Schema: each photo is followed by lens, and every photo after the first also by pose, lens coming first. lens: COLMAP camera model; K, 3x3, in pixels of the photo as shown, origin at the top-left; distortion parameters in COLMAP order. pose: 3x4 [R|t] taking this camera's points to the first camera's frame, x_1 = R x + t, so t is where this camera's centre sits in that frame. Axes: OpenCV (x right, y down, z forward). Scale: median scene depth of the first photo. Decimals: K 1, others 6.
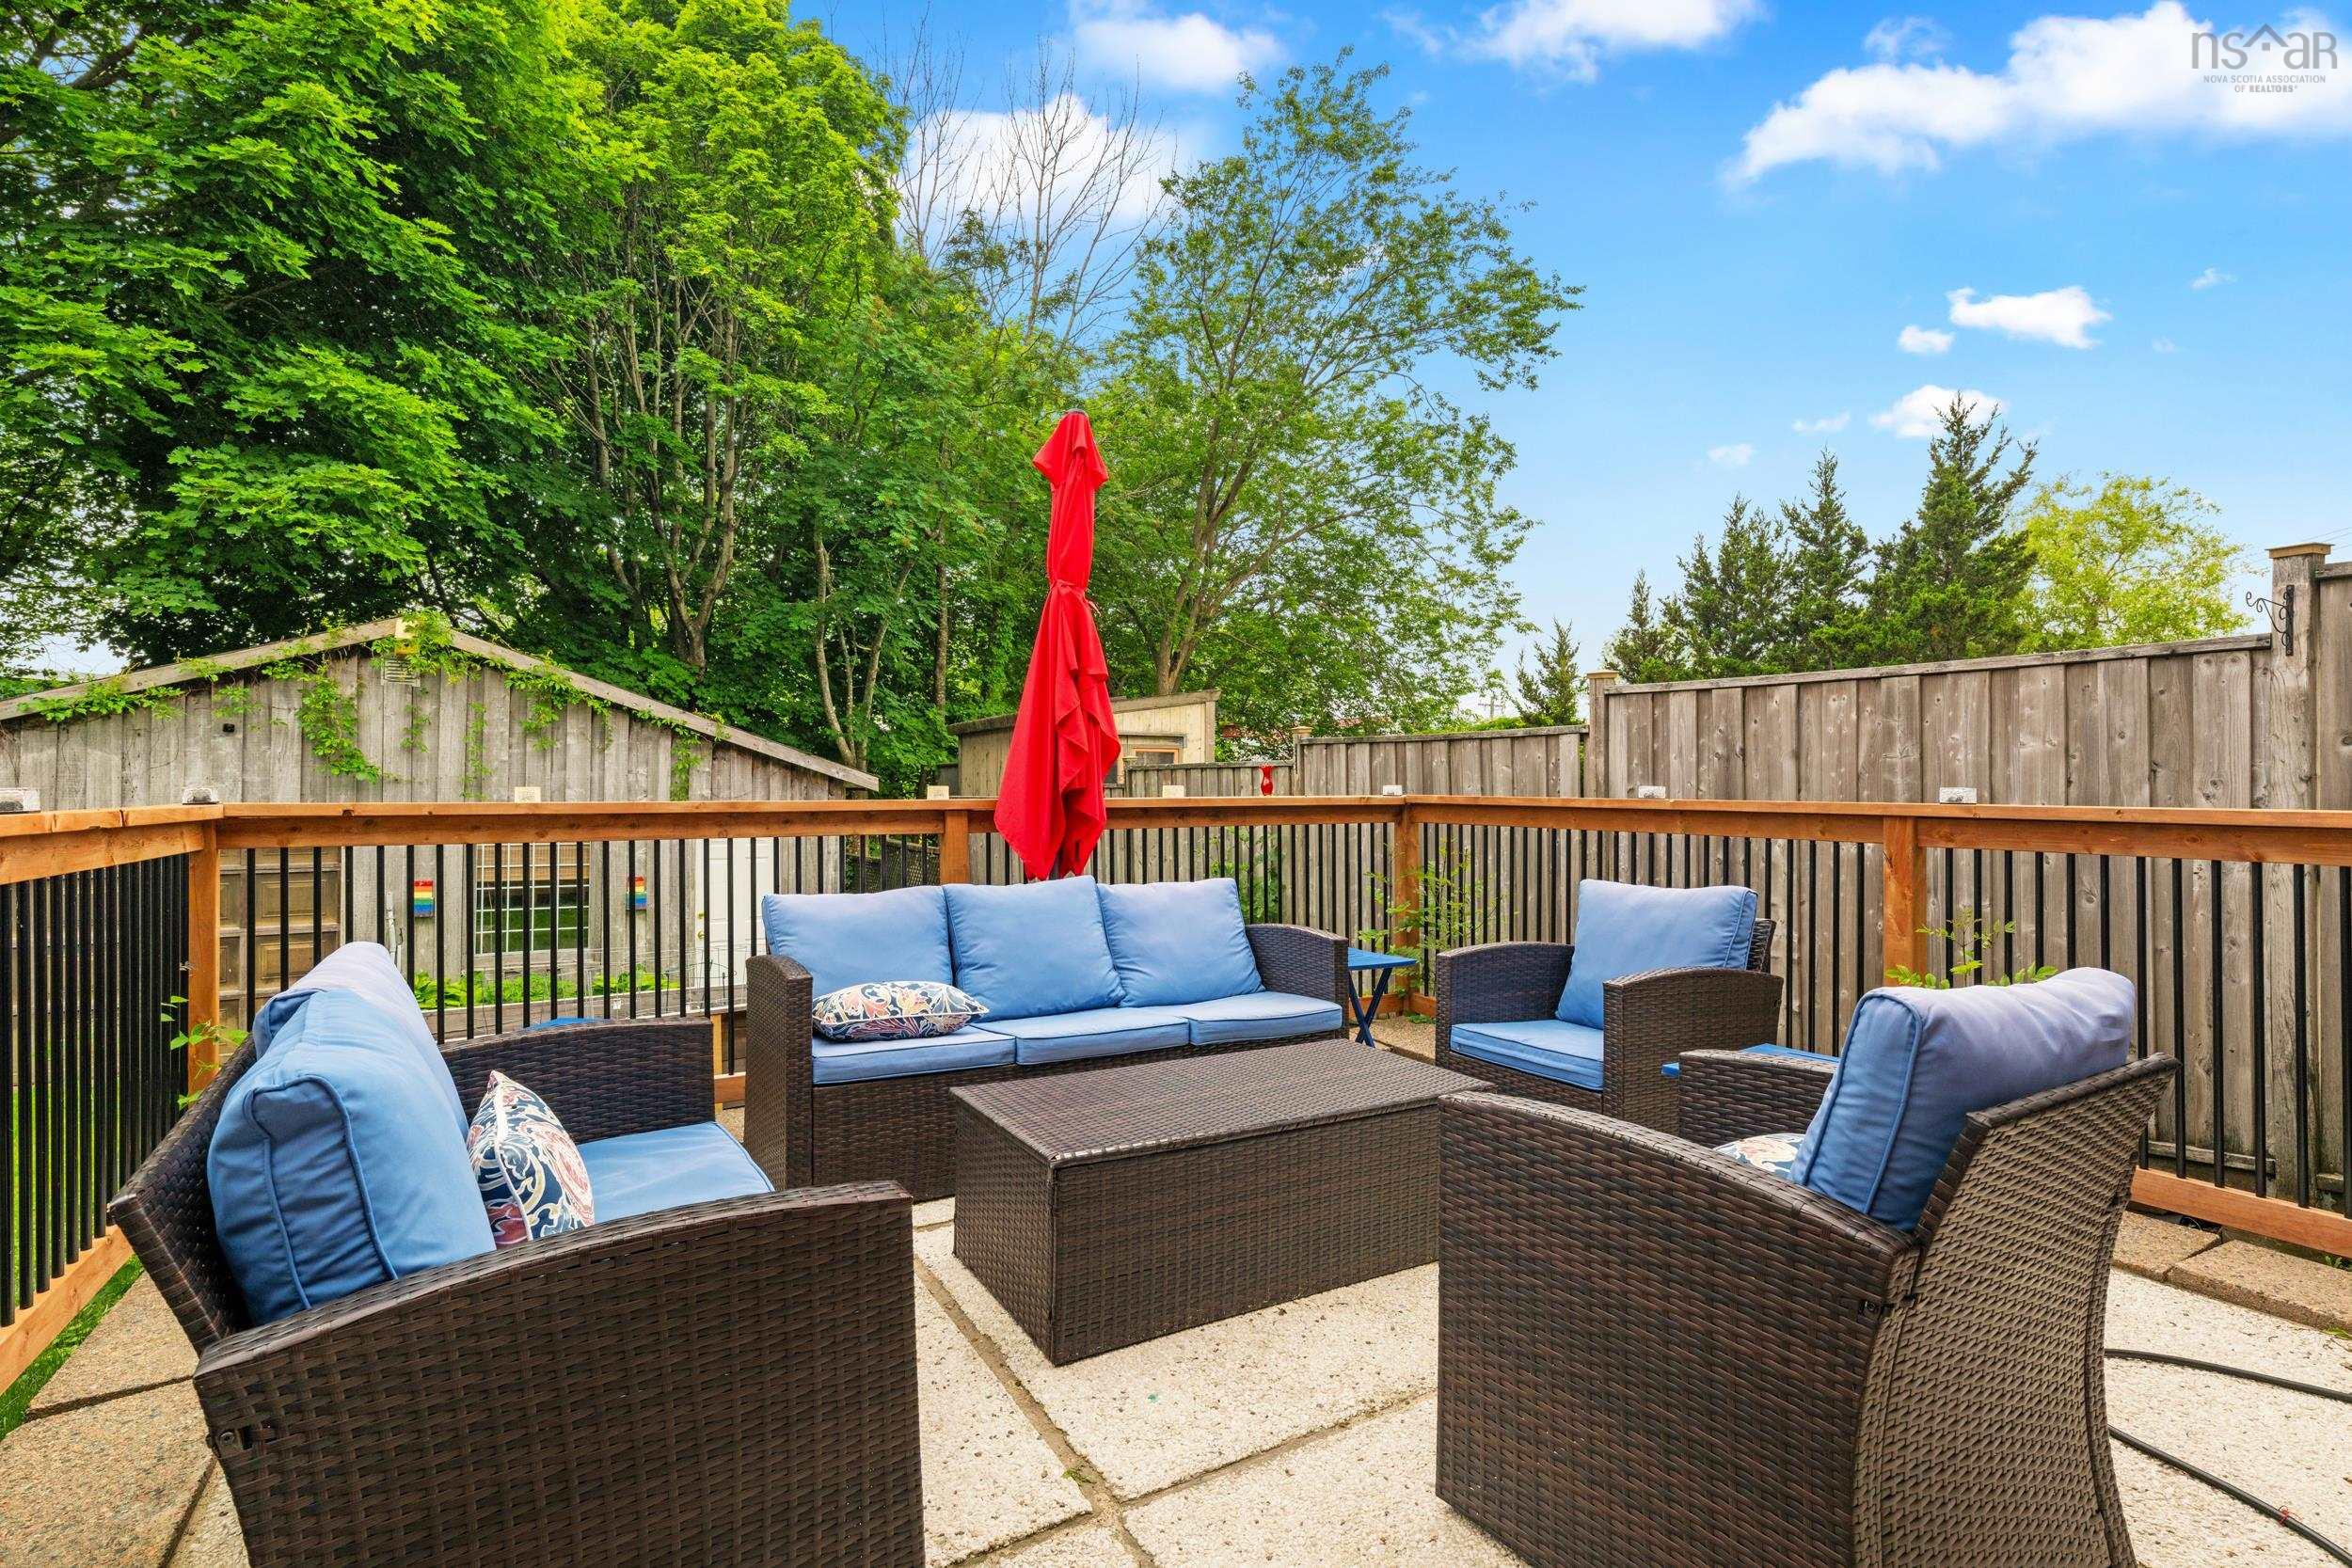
lens RADIAL K [[1105.8, 0, 1179.1], [0, 1105.8, 778.0], [0, 0, 1]] dist [0.001480, 0.000302]
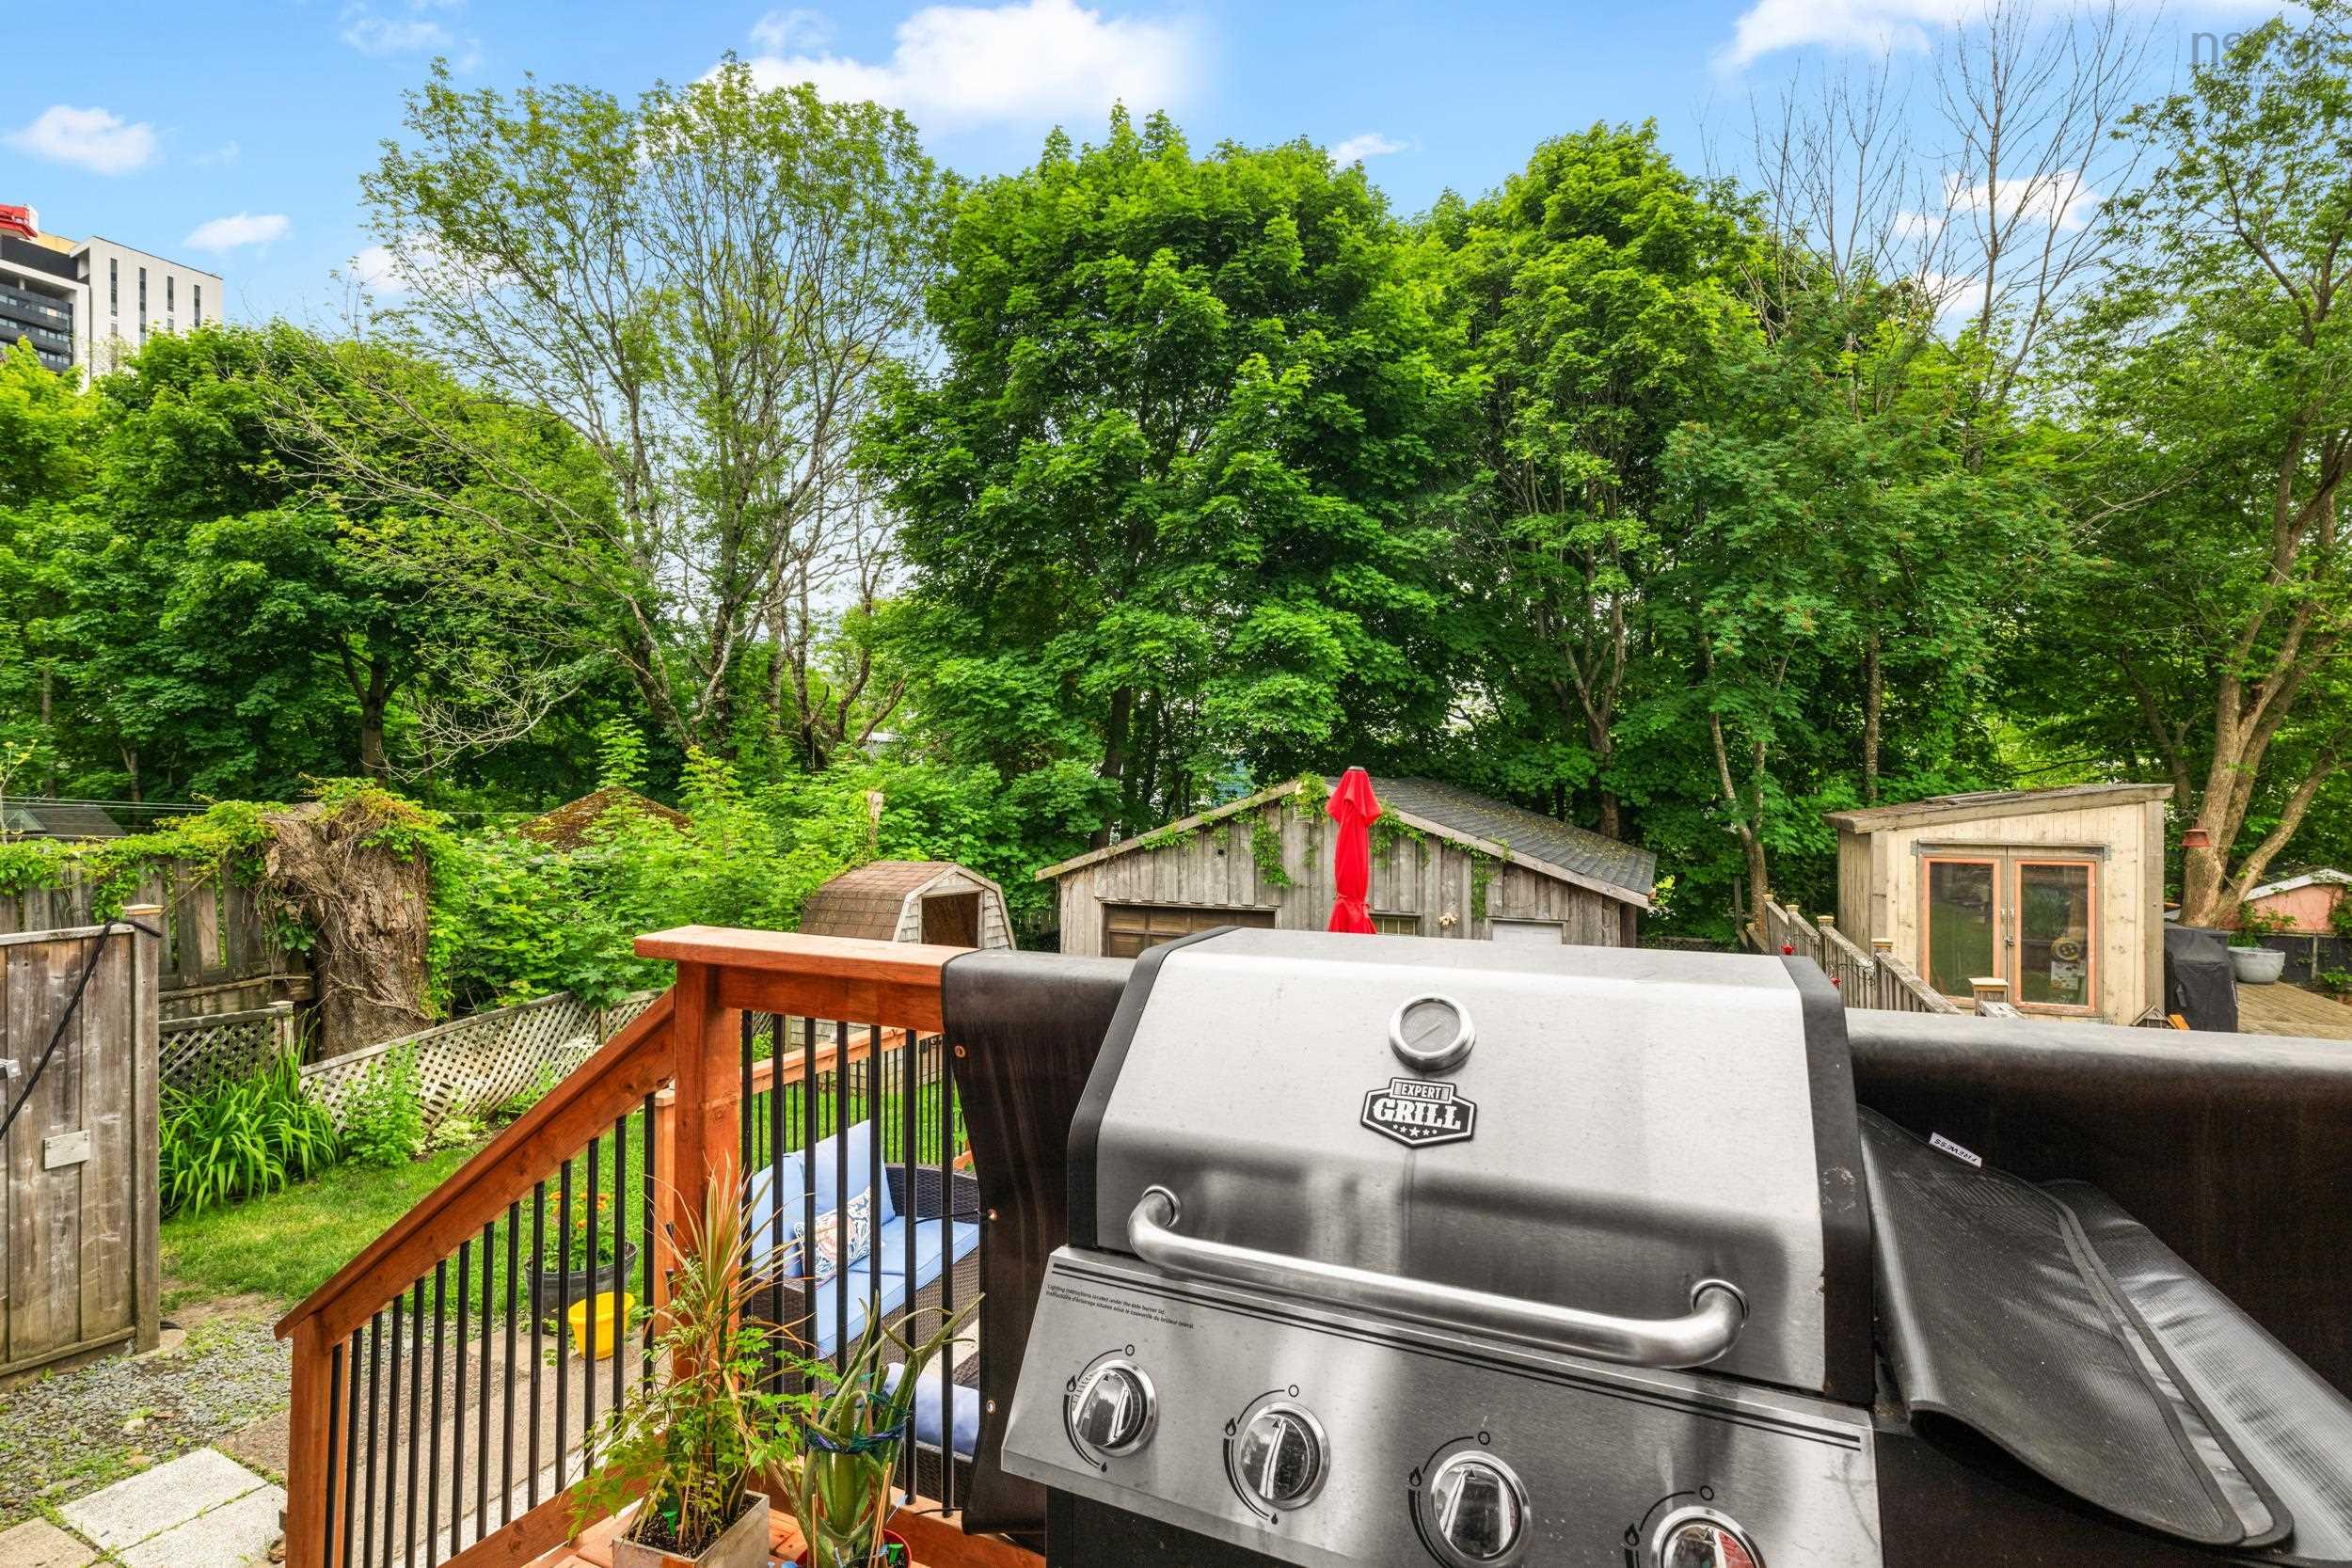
lens RADIAL K [[1069.6, 0, 1178.0], [0, 1069.6, 780.3], [0, 0, 1]] dist [-0.000726, 0.000017]
pose [[0.578949, -0.007594, -0.815328, 0.342973], [0.010795, 0.999940, -0.001649, -0.127364], [0.815292, -0.007847, 0.578996, 0.021737]]
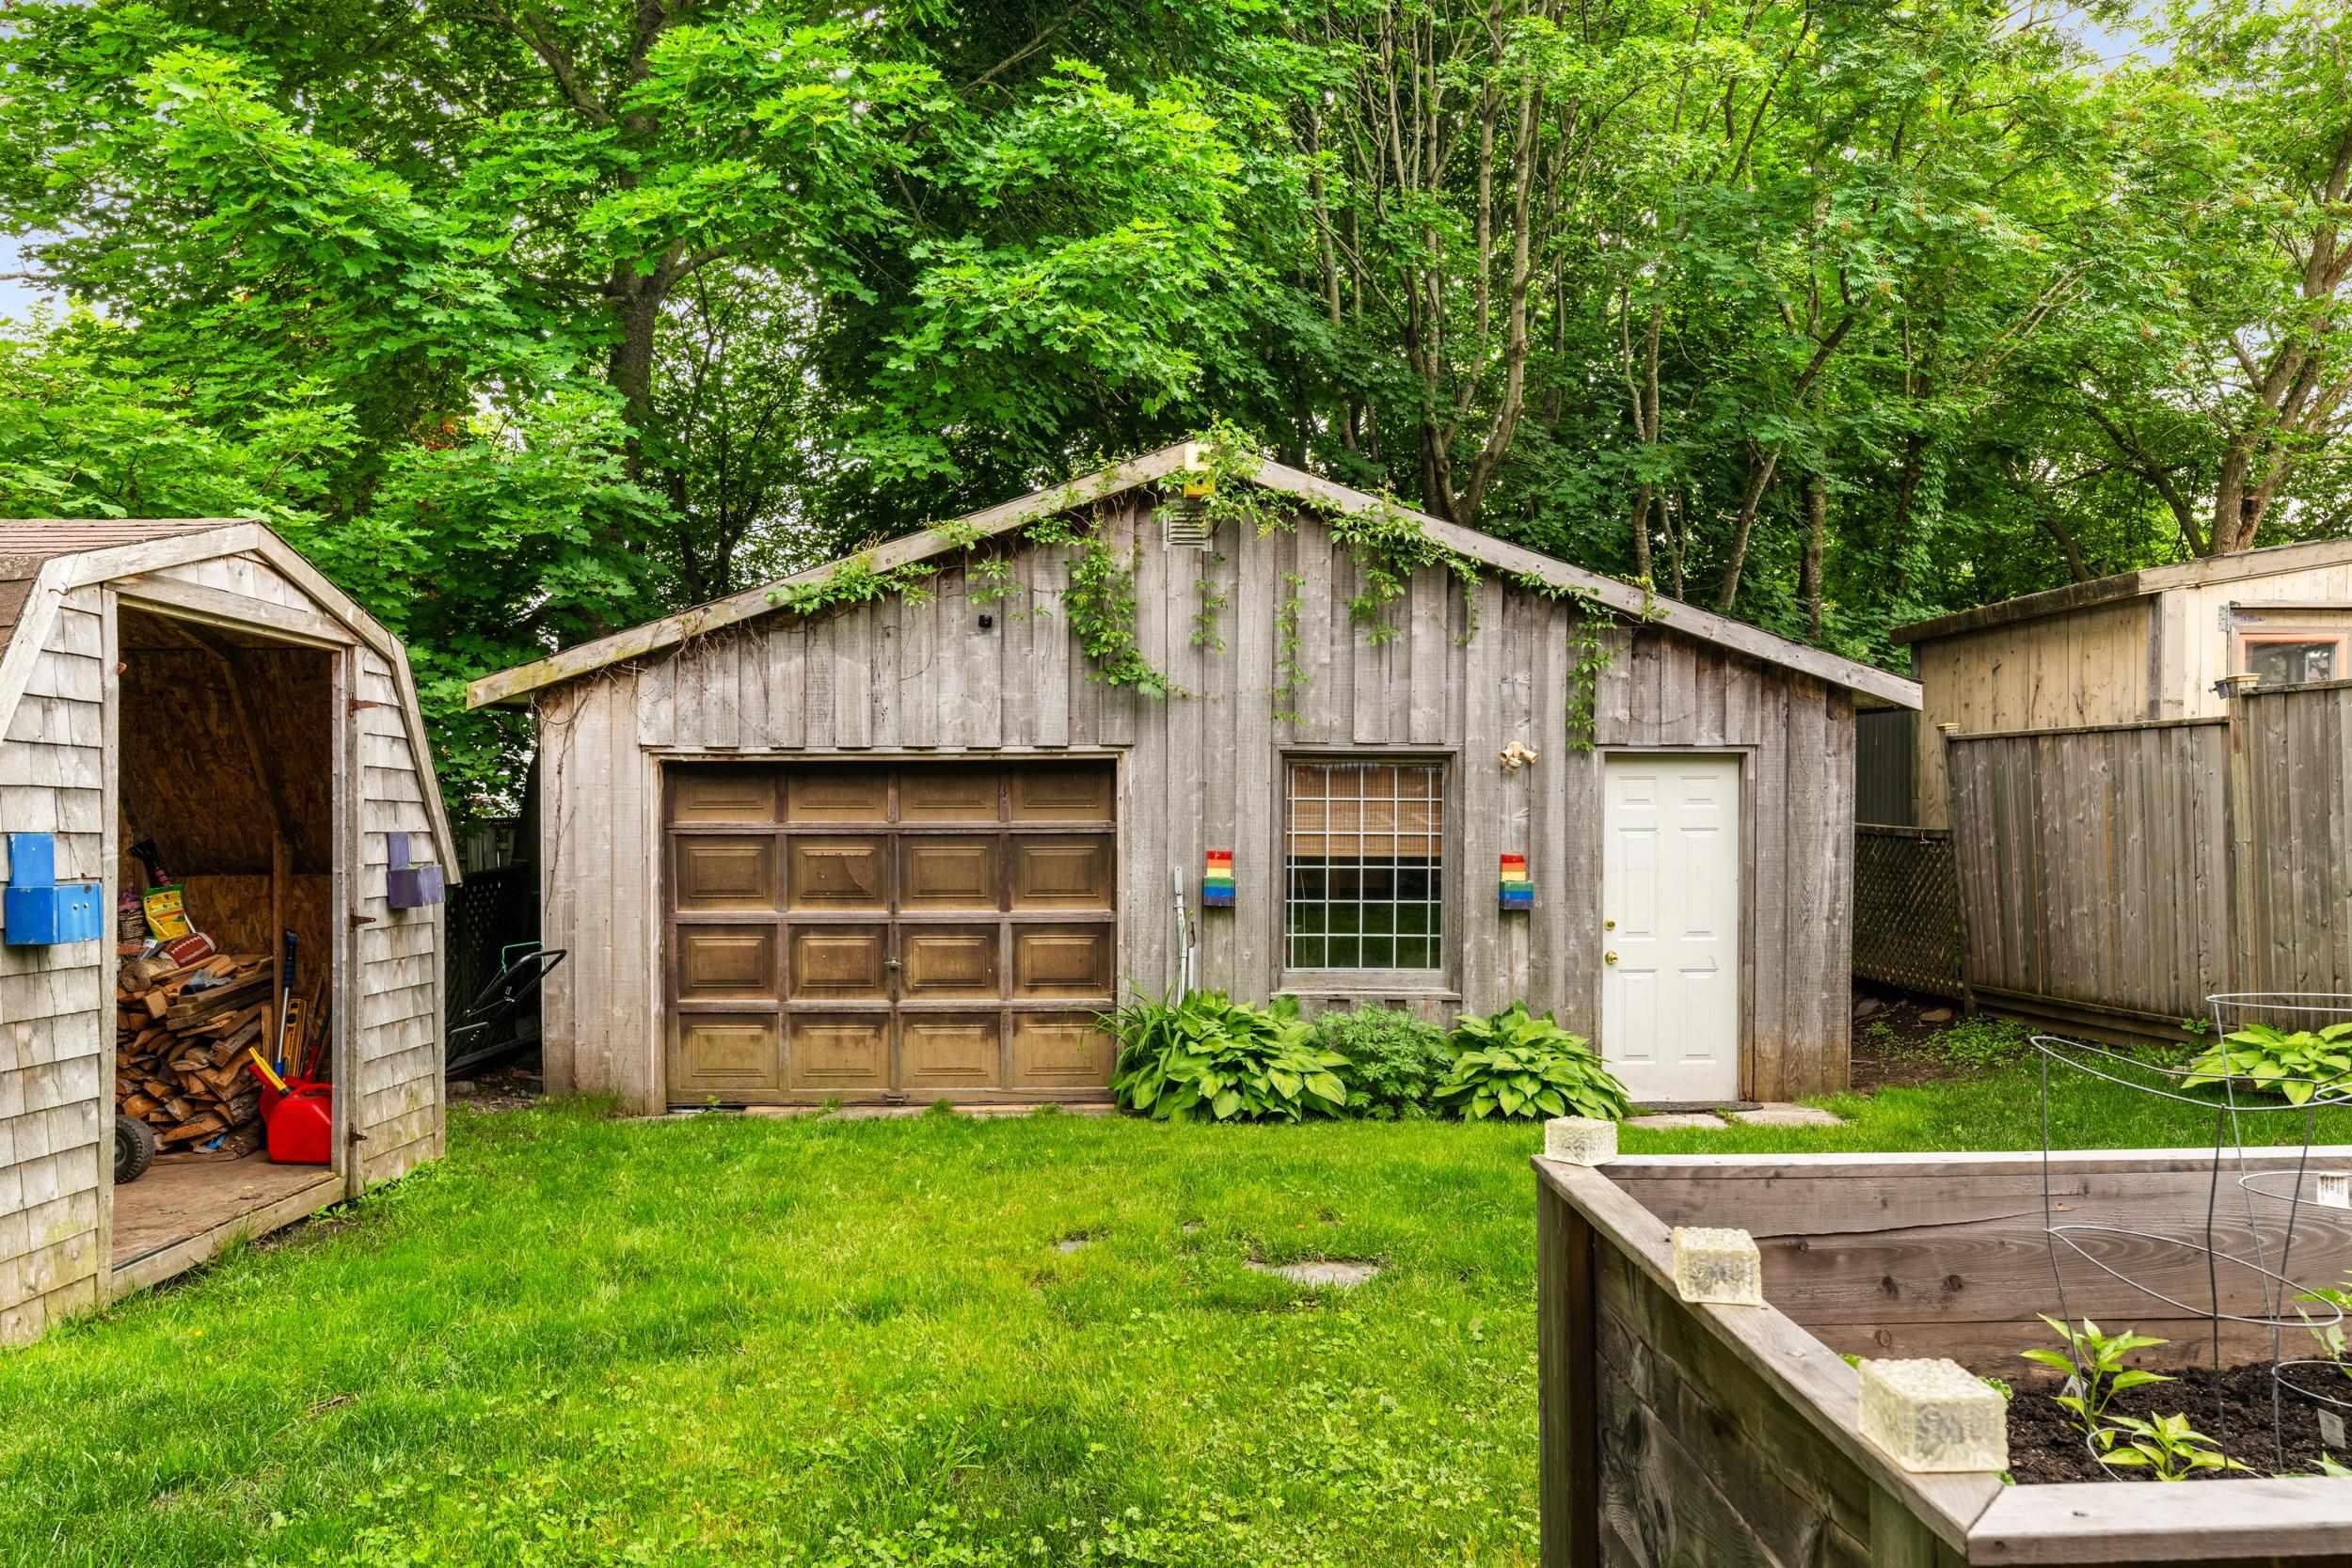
lens RADIAL K [[1372.6, 0, 1174.7], [0, 1372.6, 820.1], [0, 0, 1]] dist [-0.000896, -0.000807]
pose [[0.870616, 0.007001, -0.491913, -0.282082], [0.009365, 0.999482, 0.030800, 0.044992], [0.491874, -0.031422, 0.870099, 0.261587]]
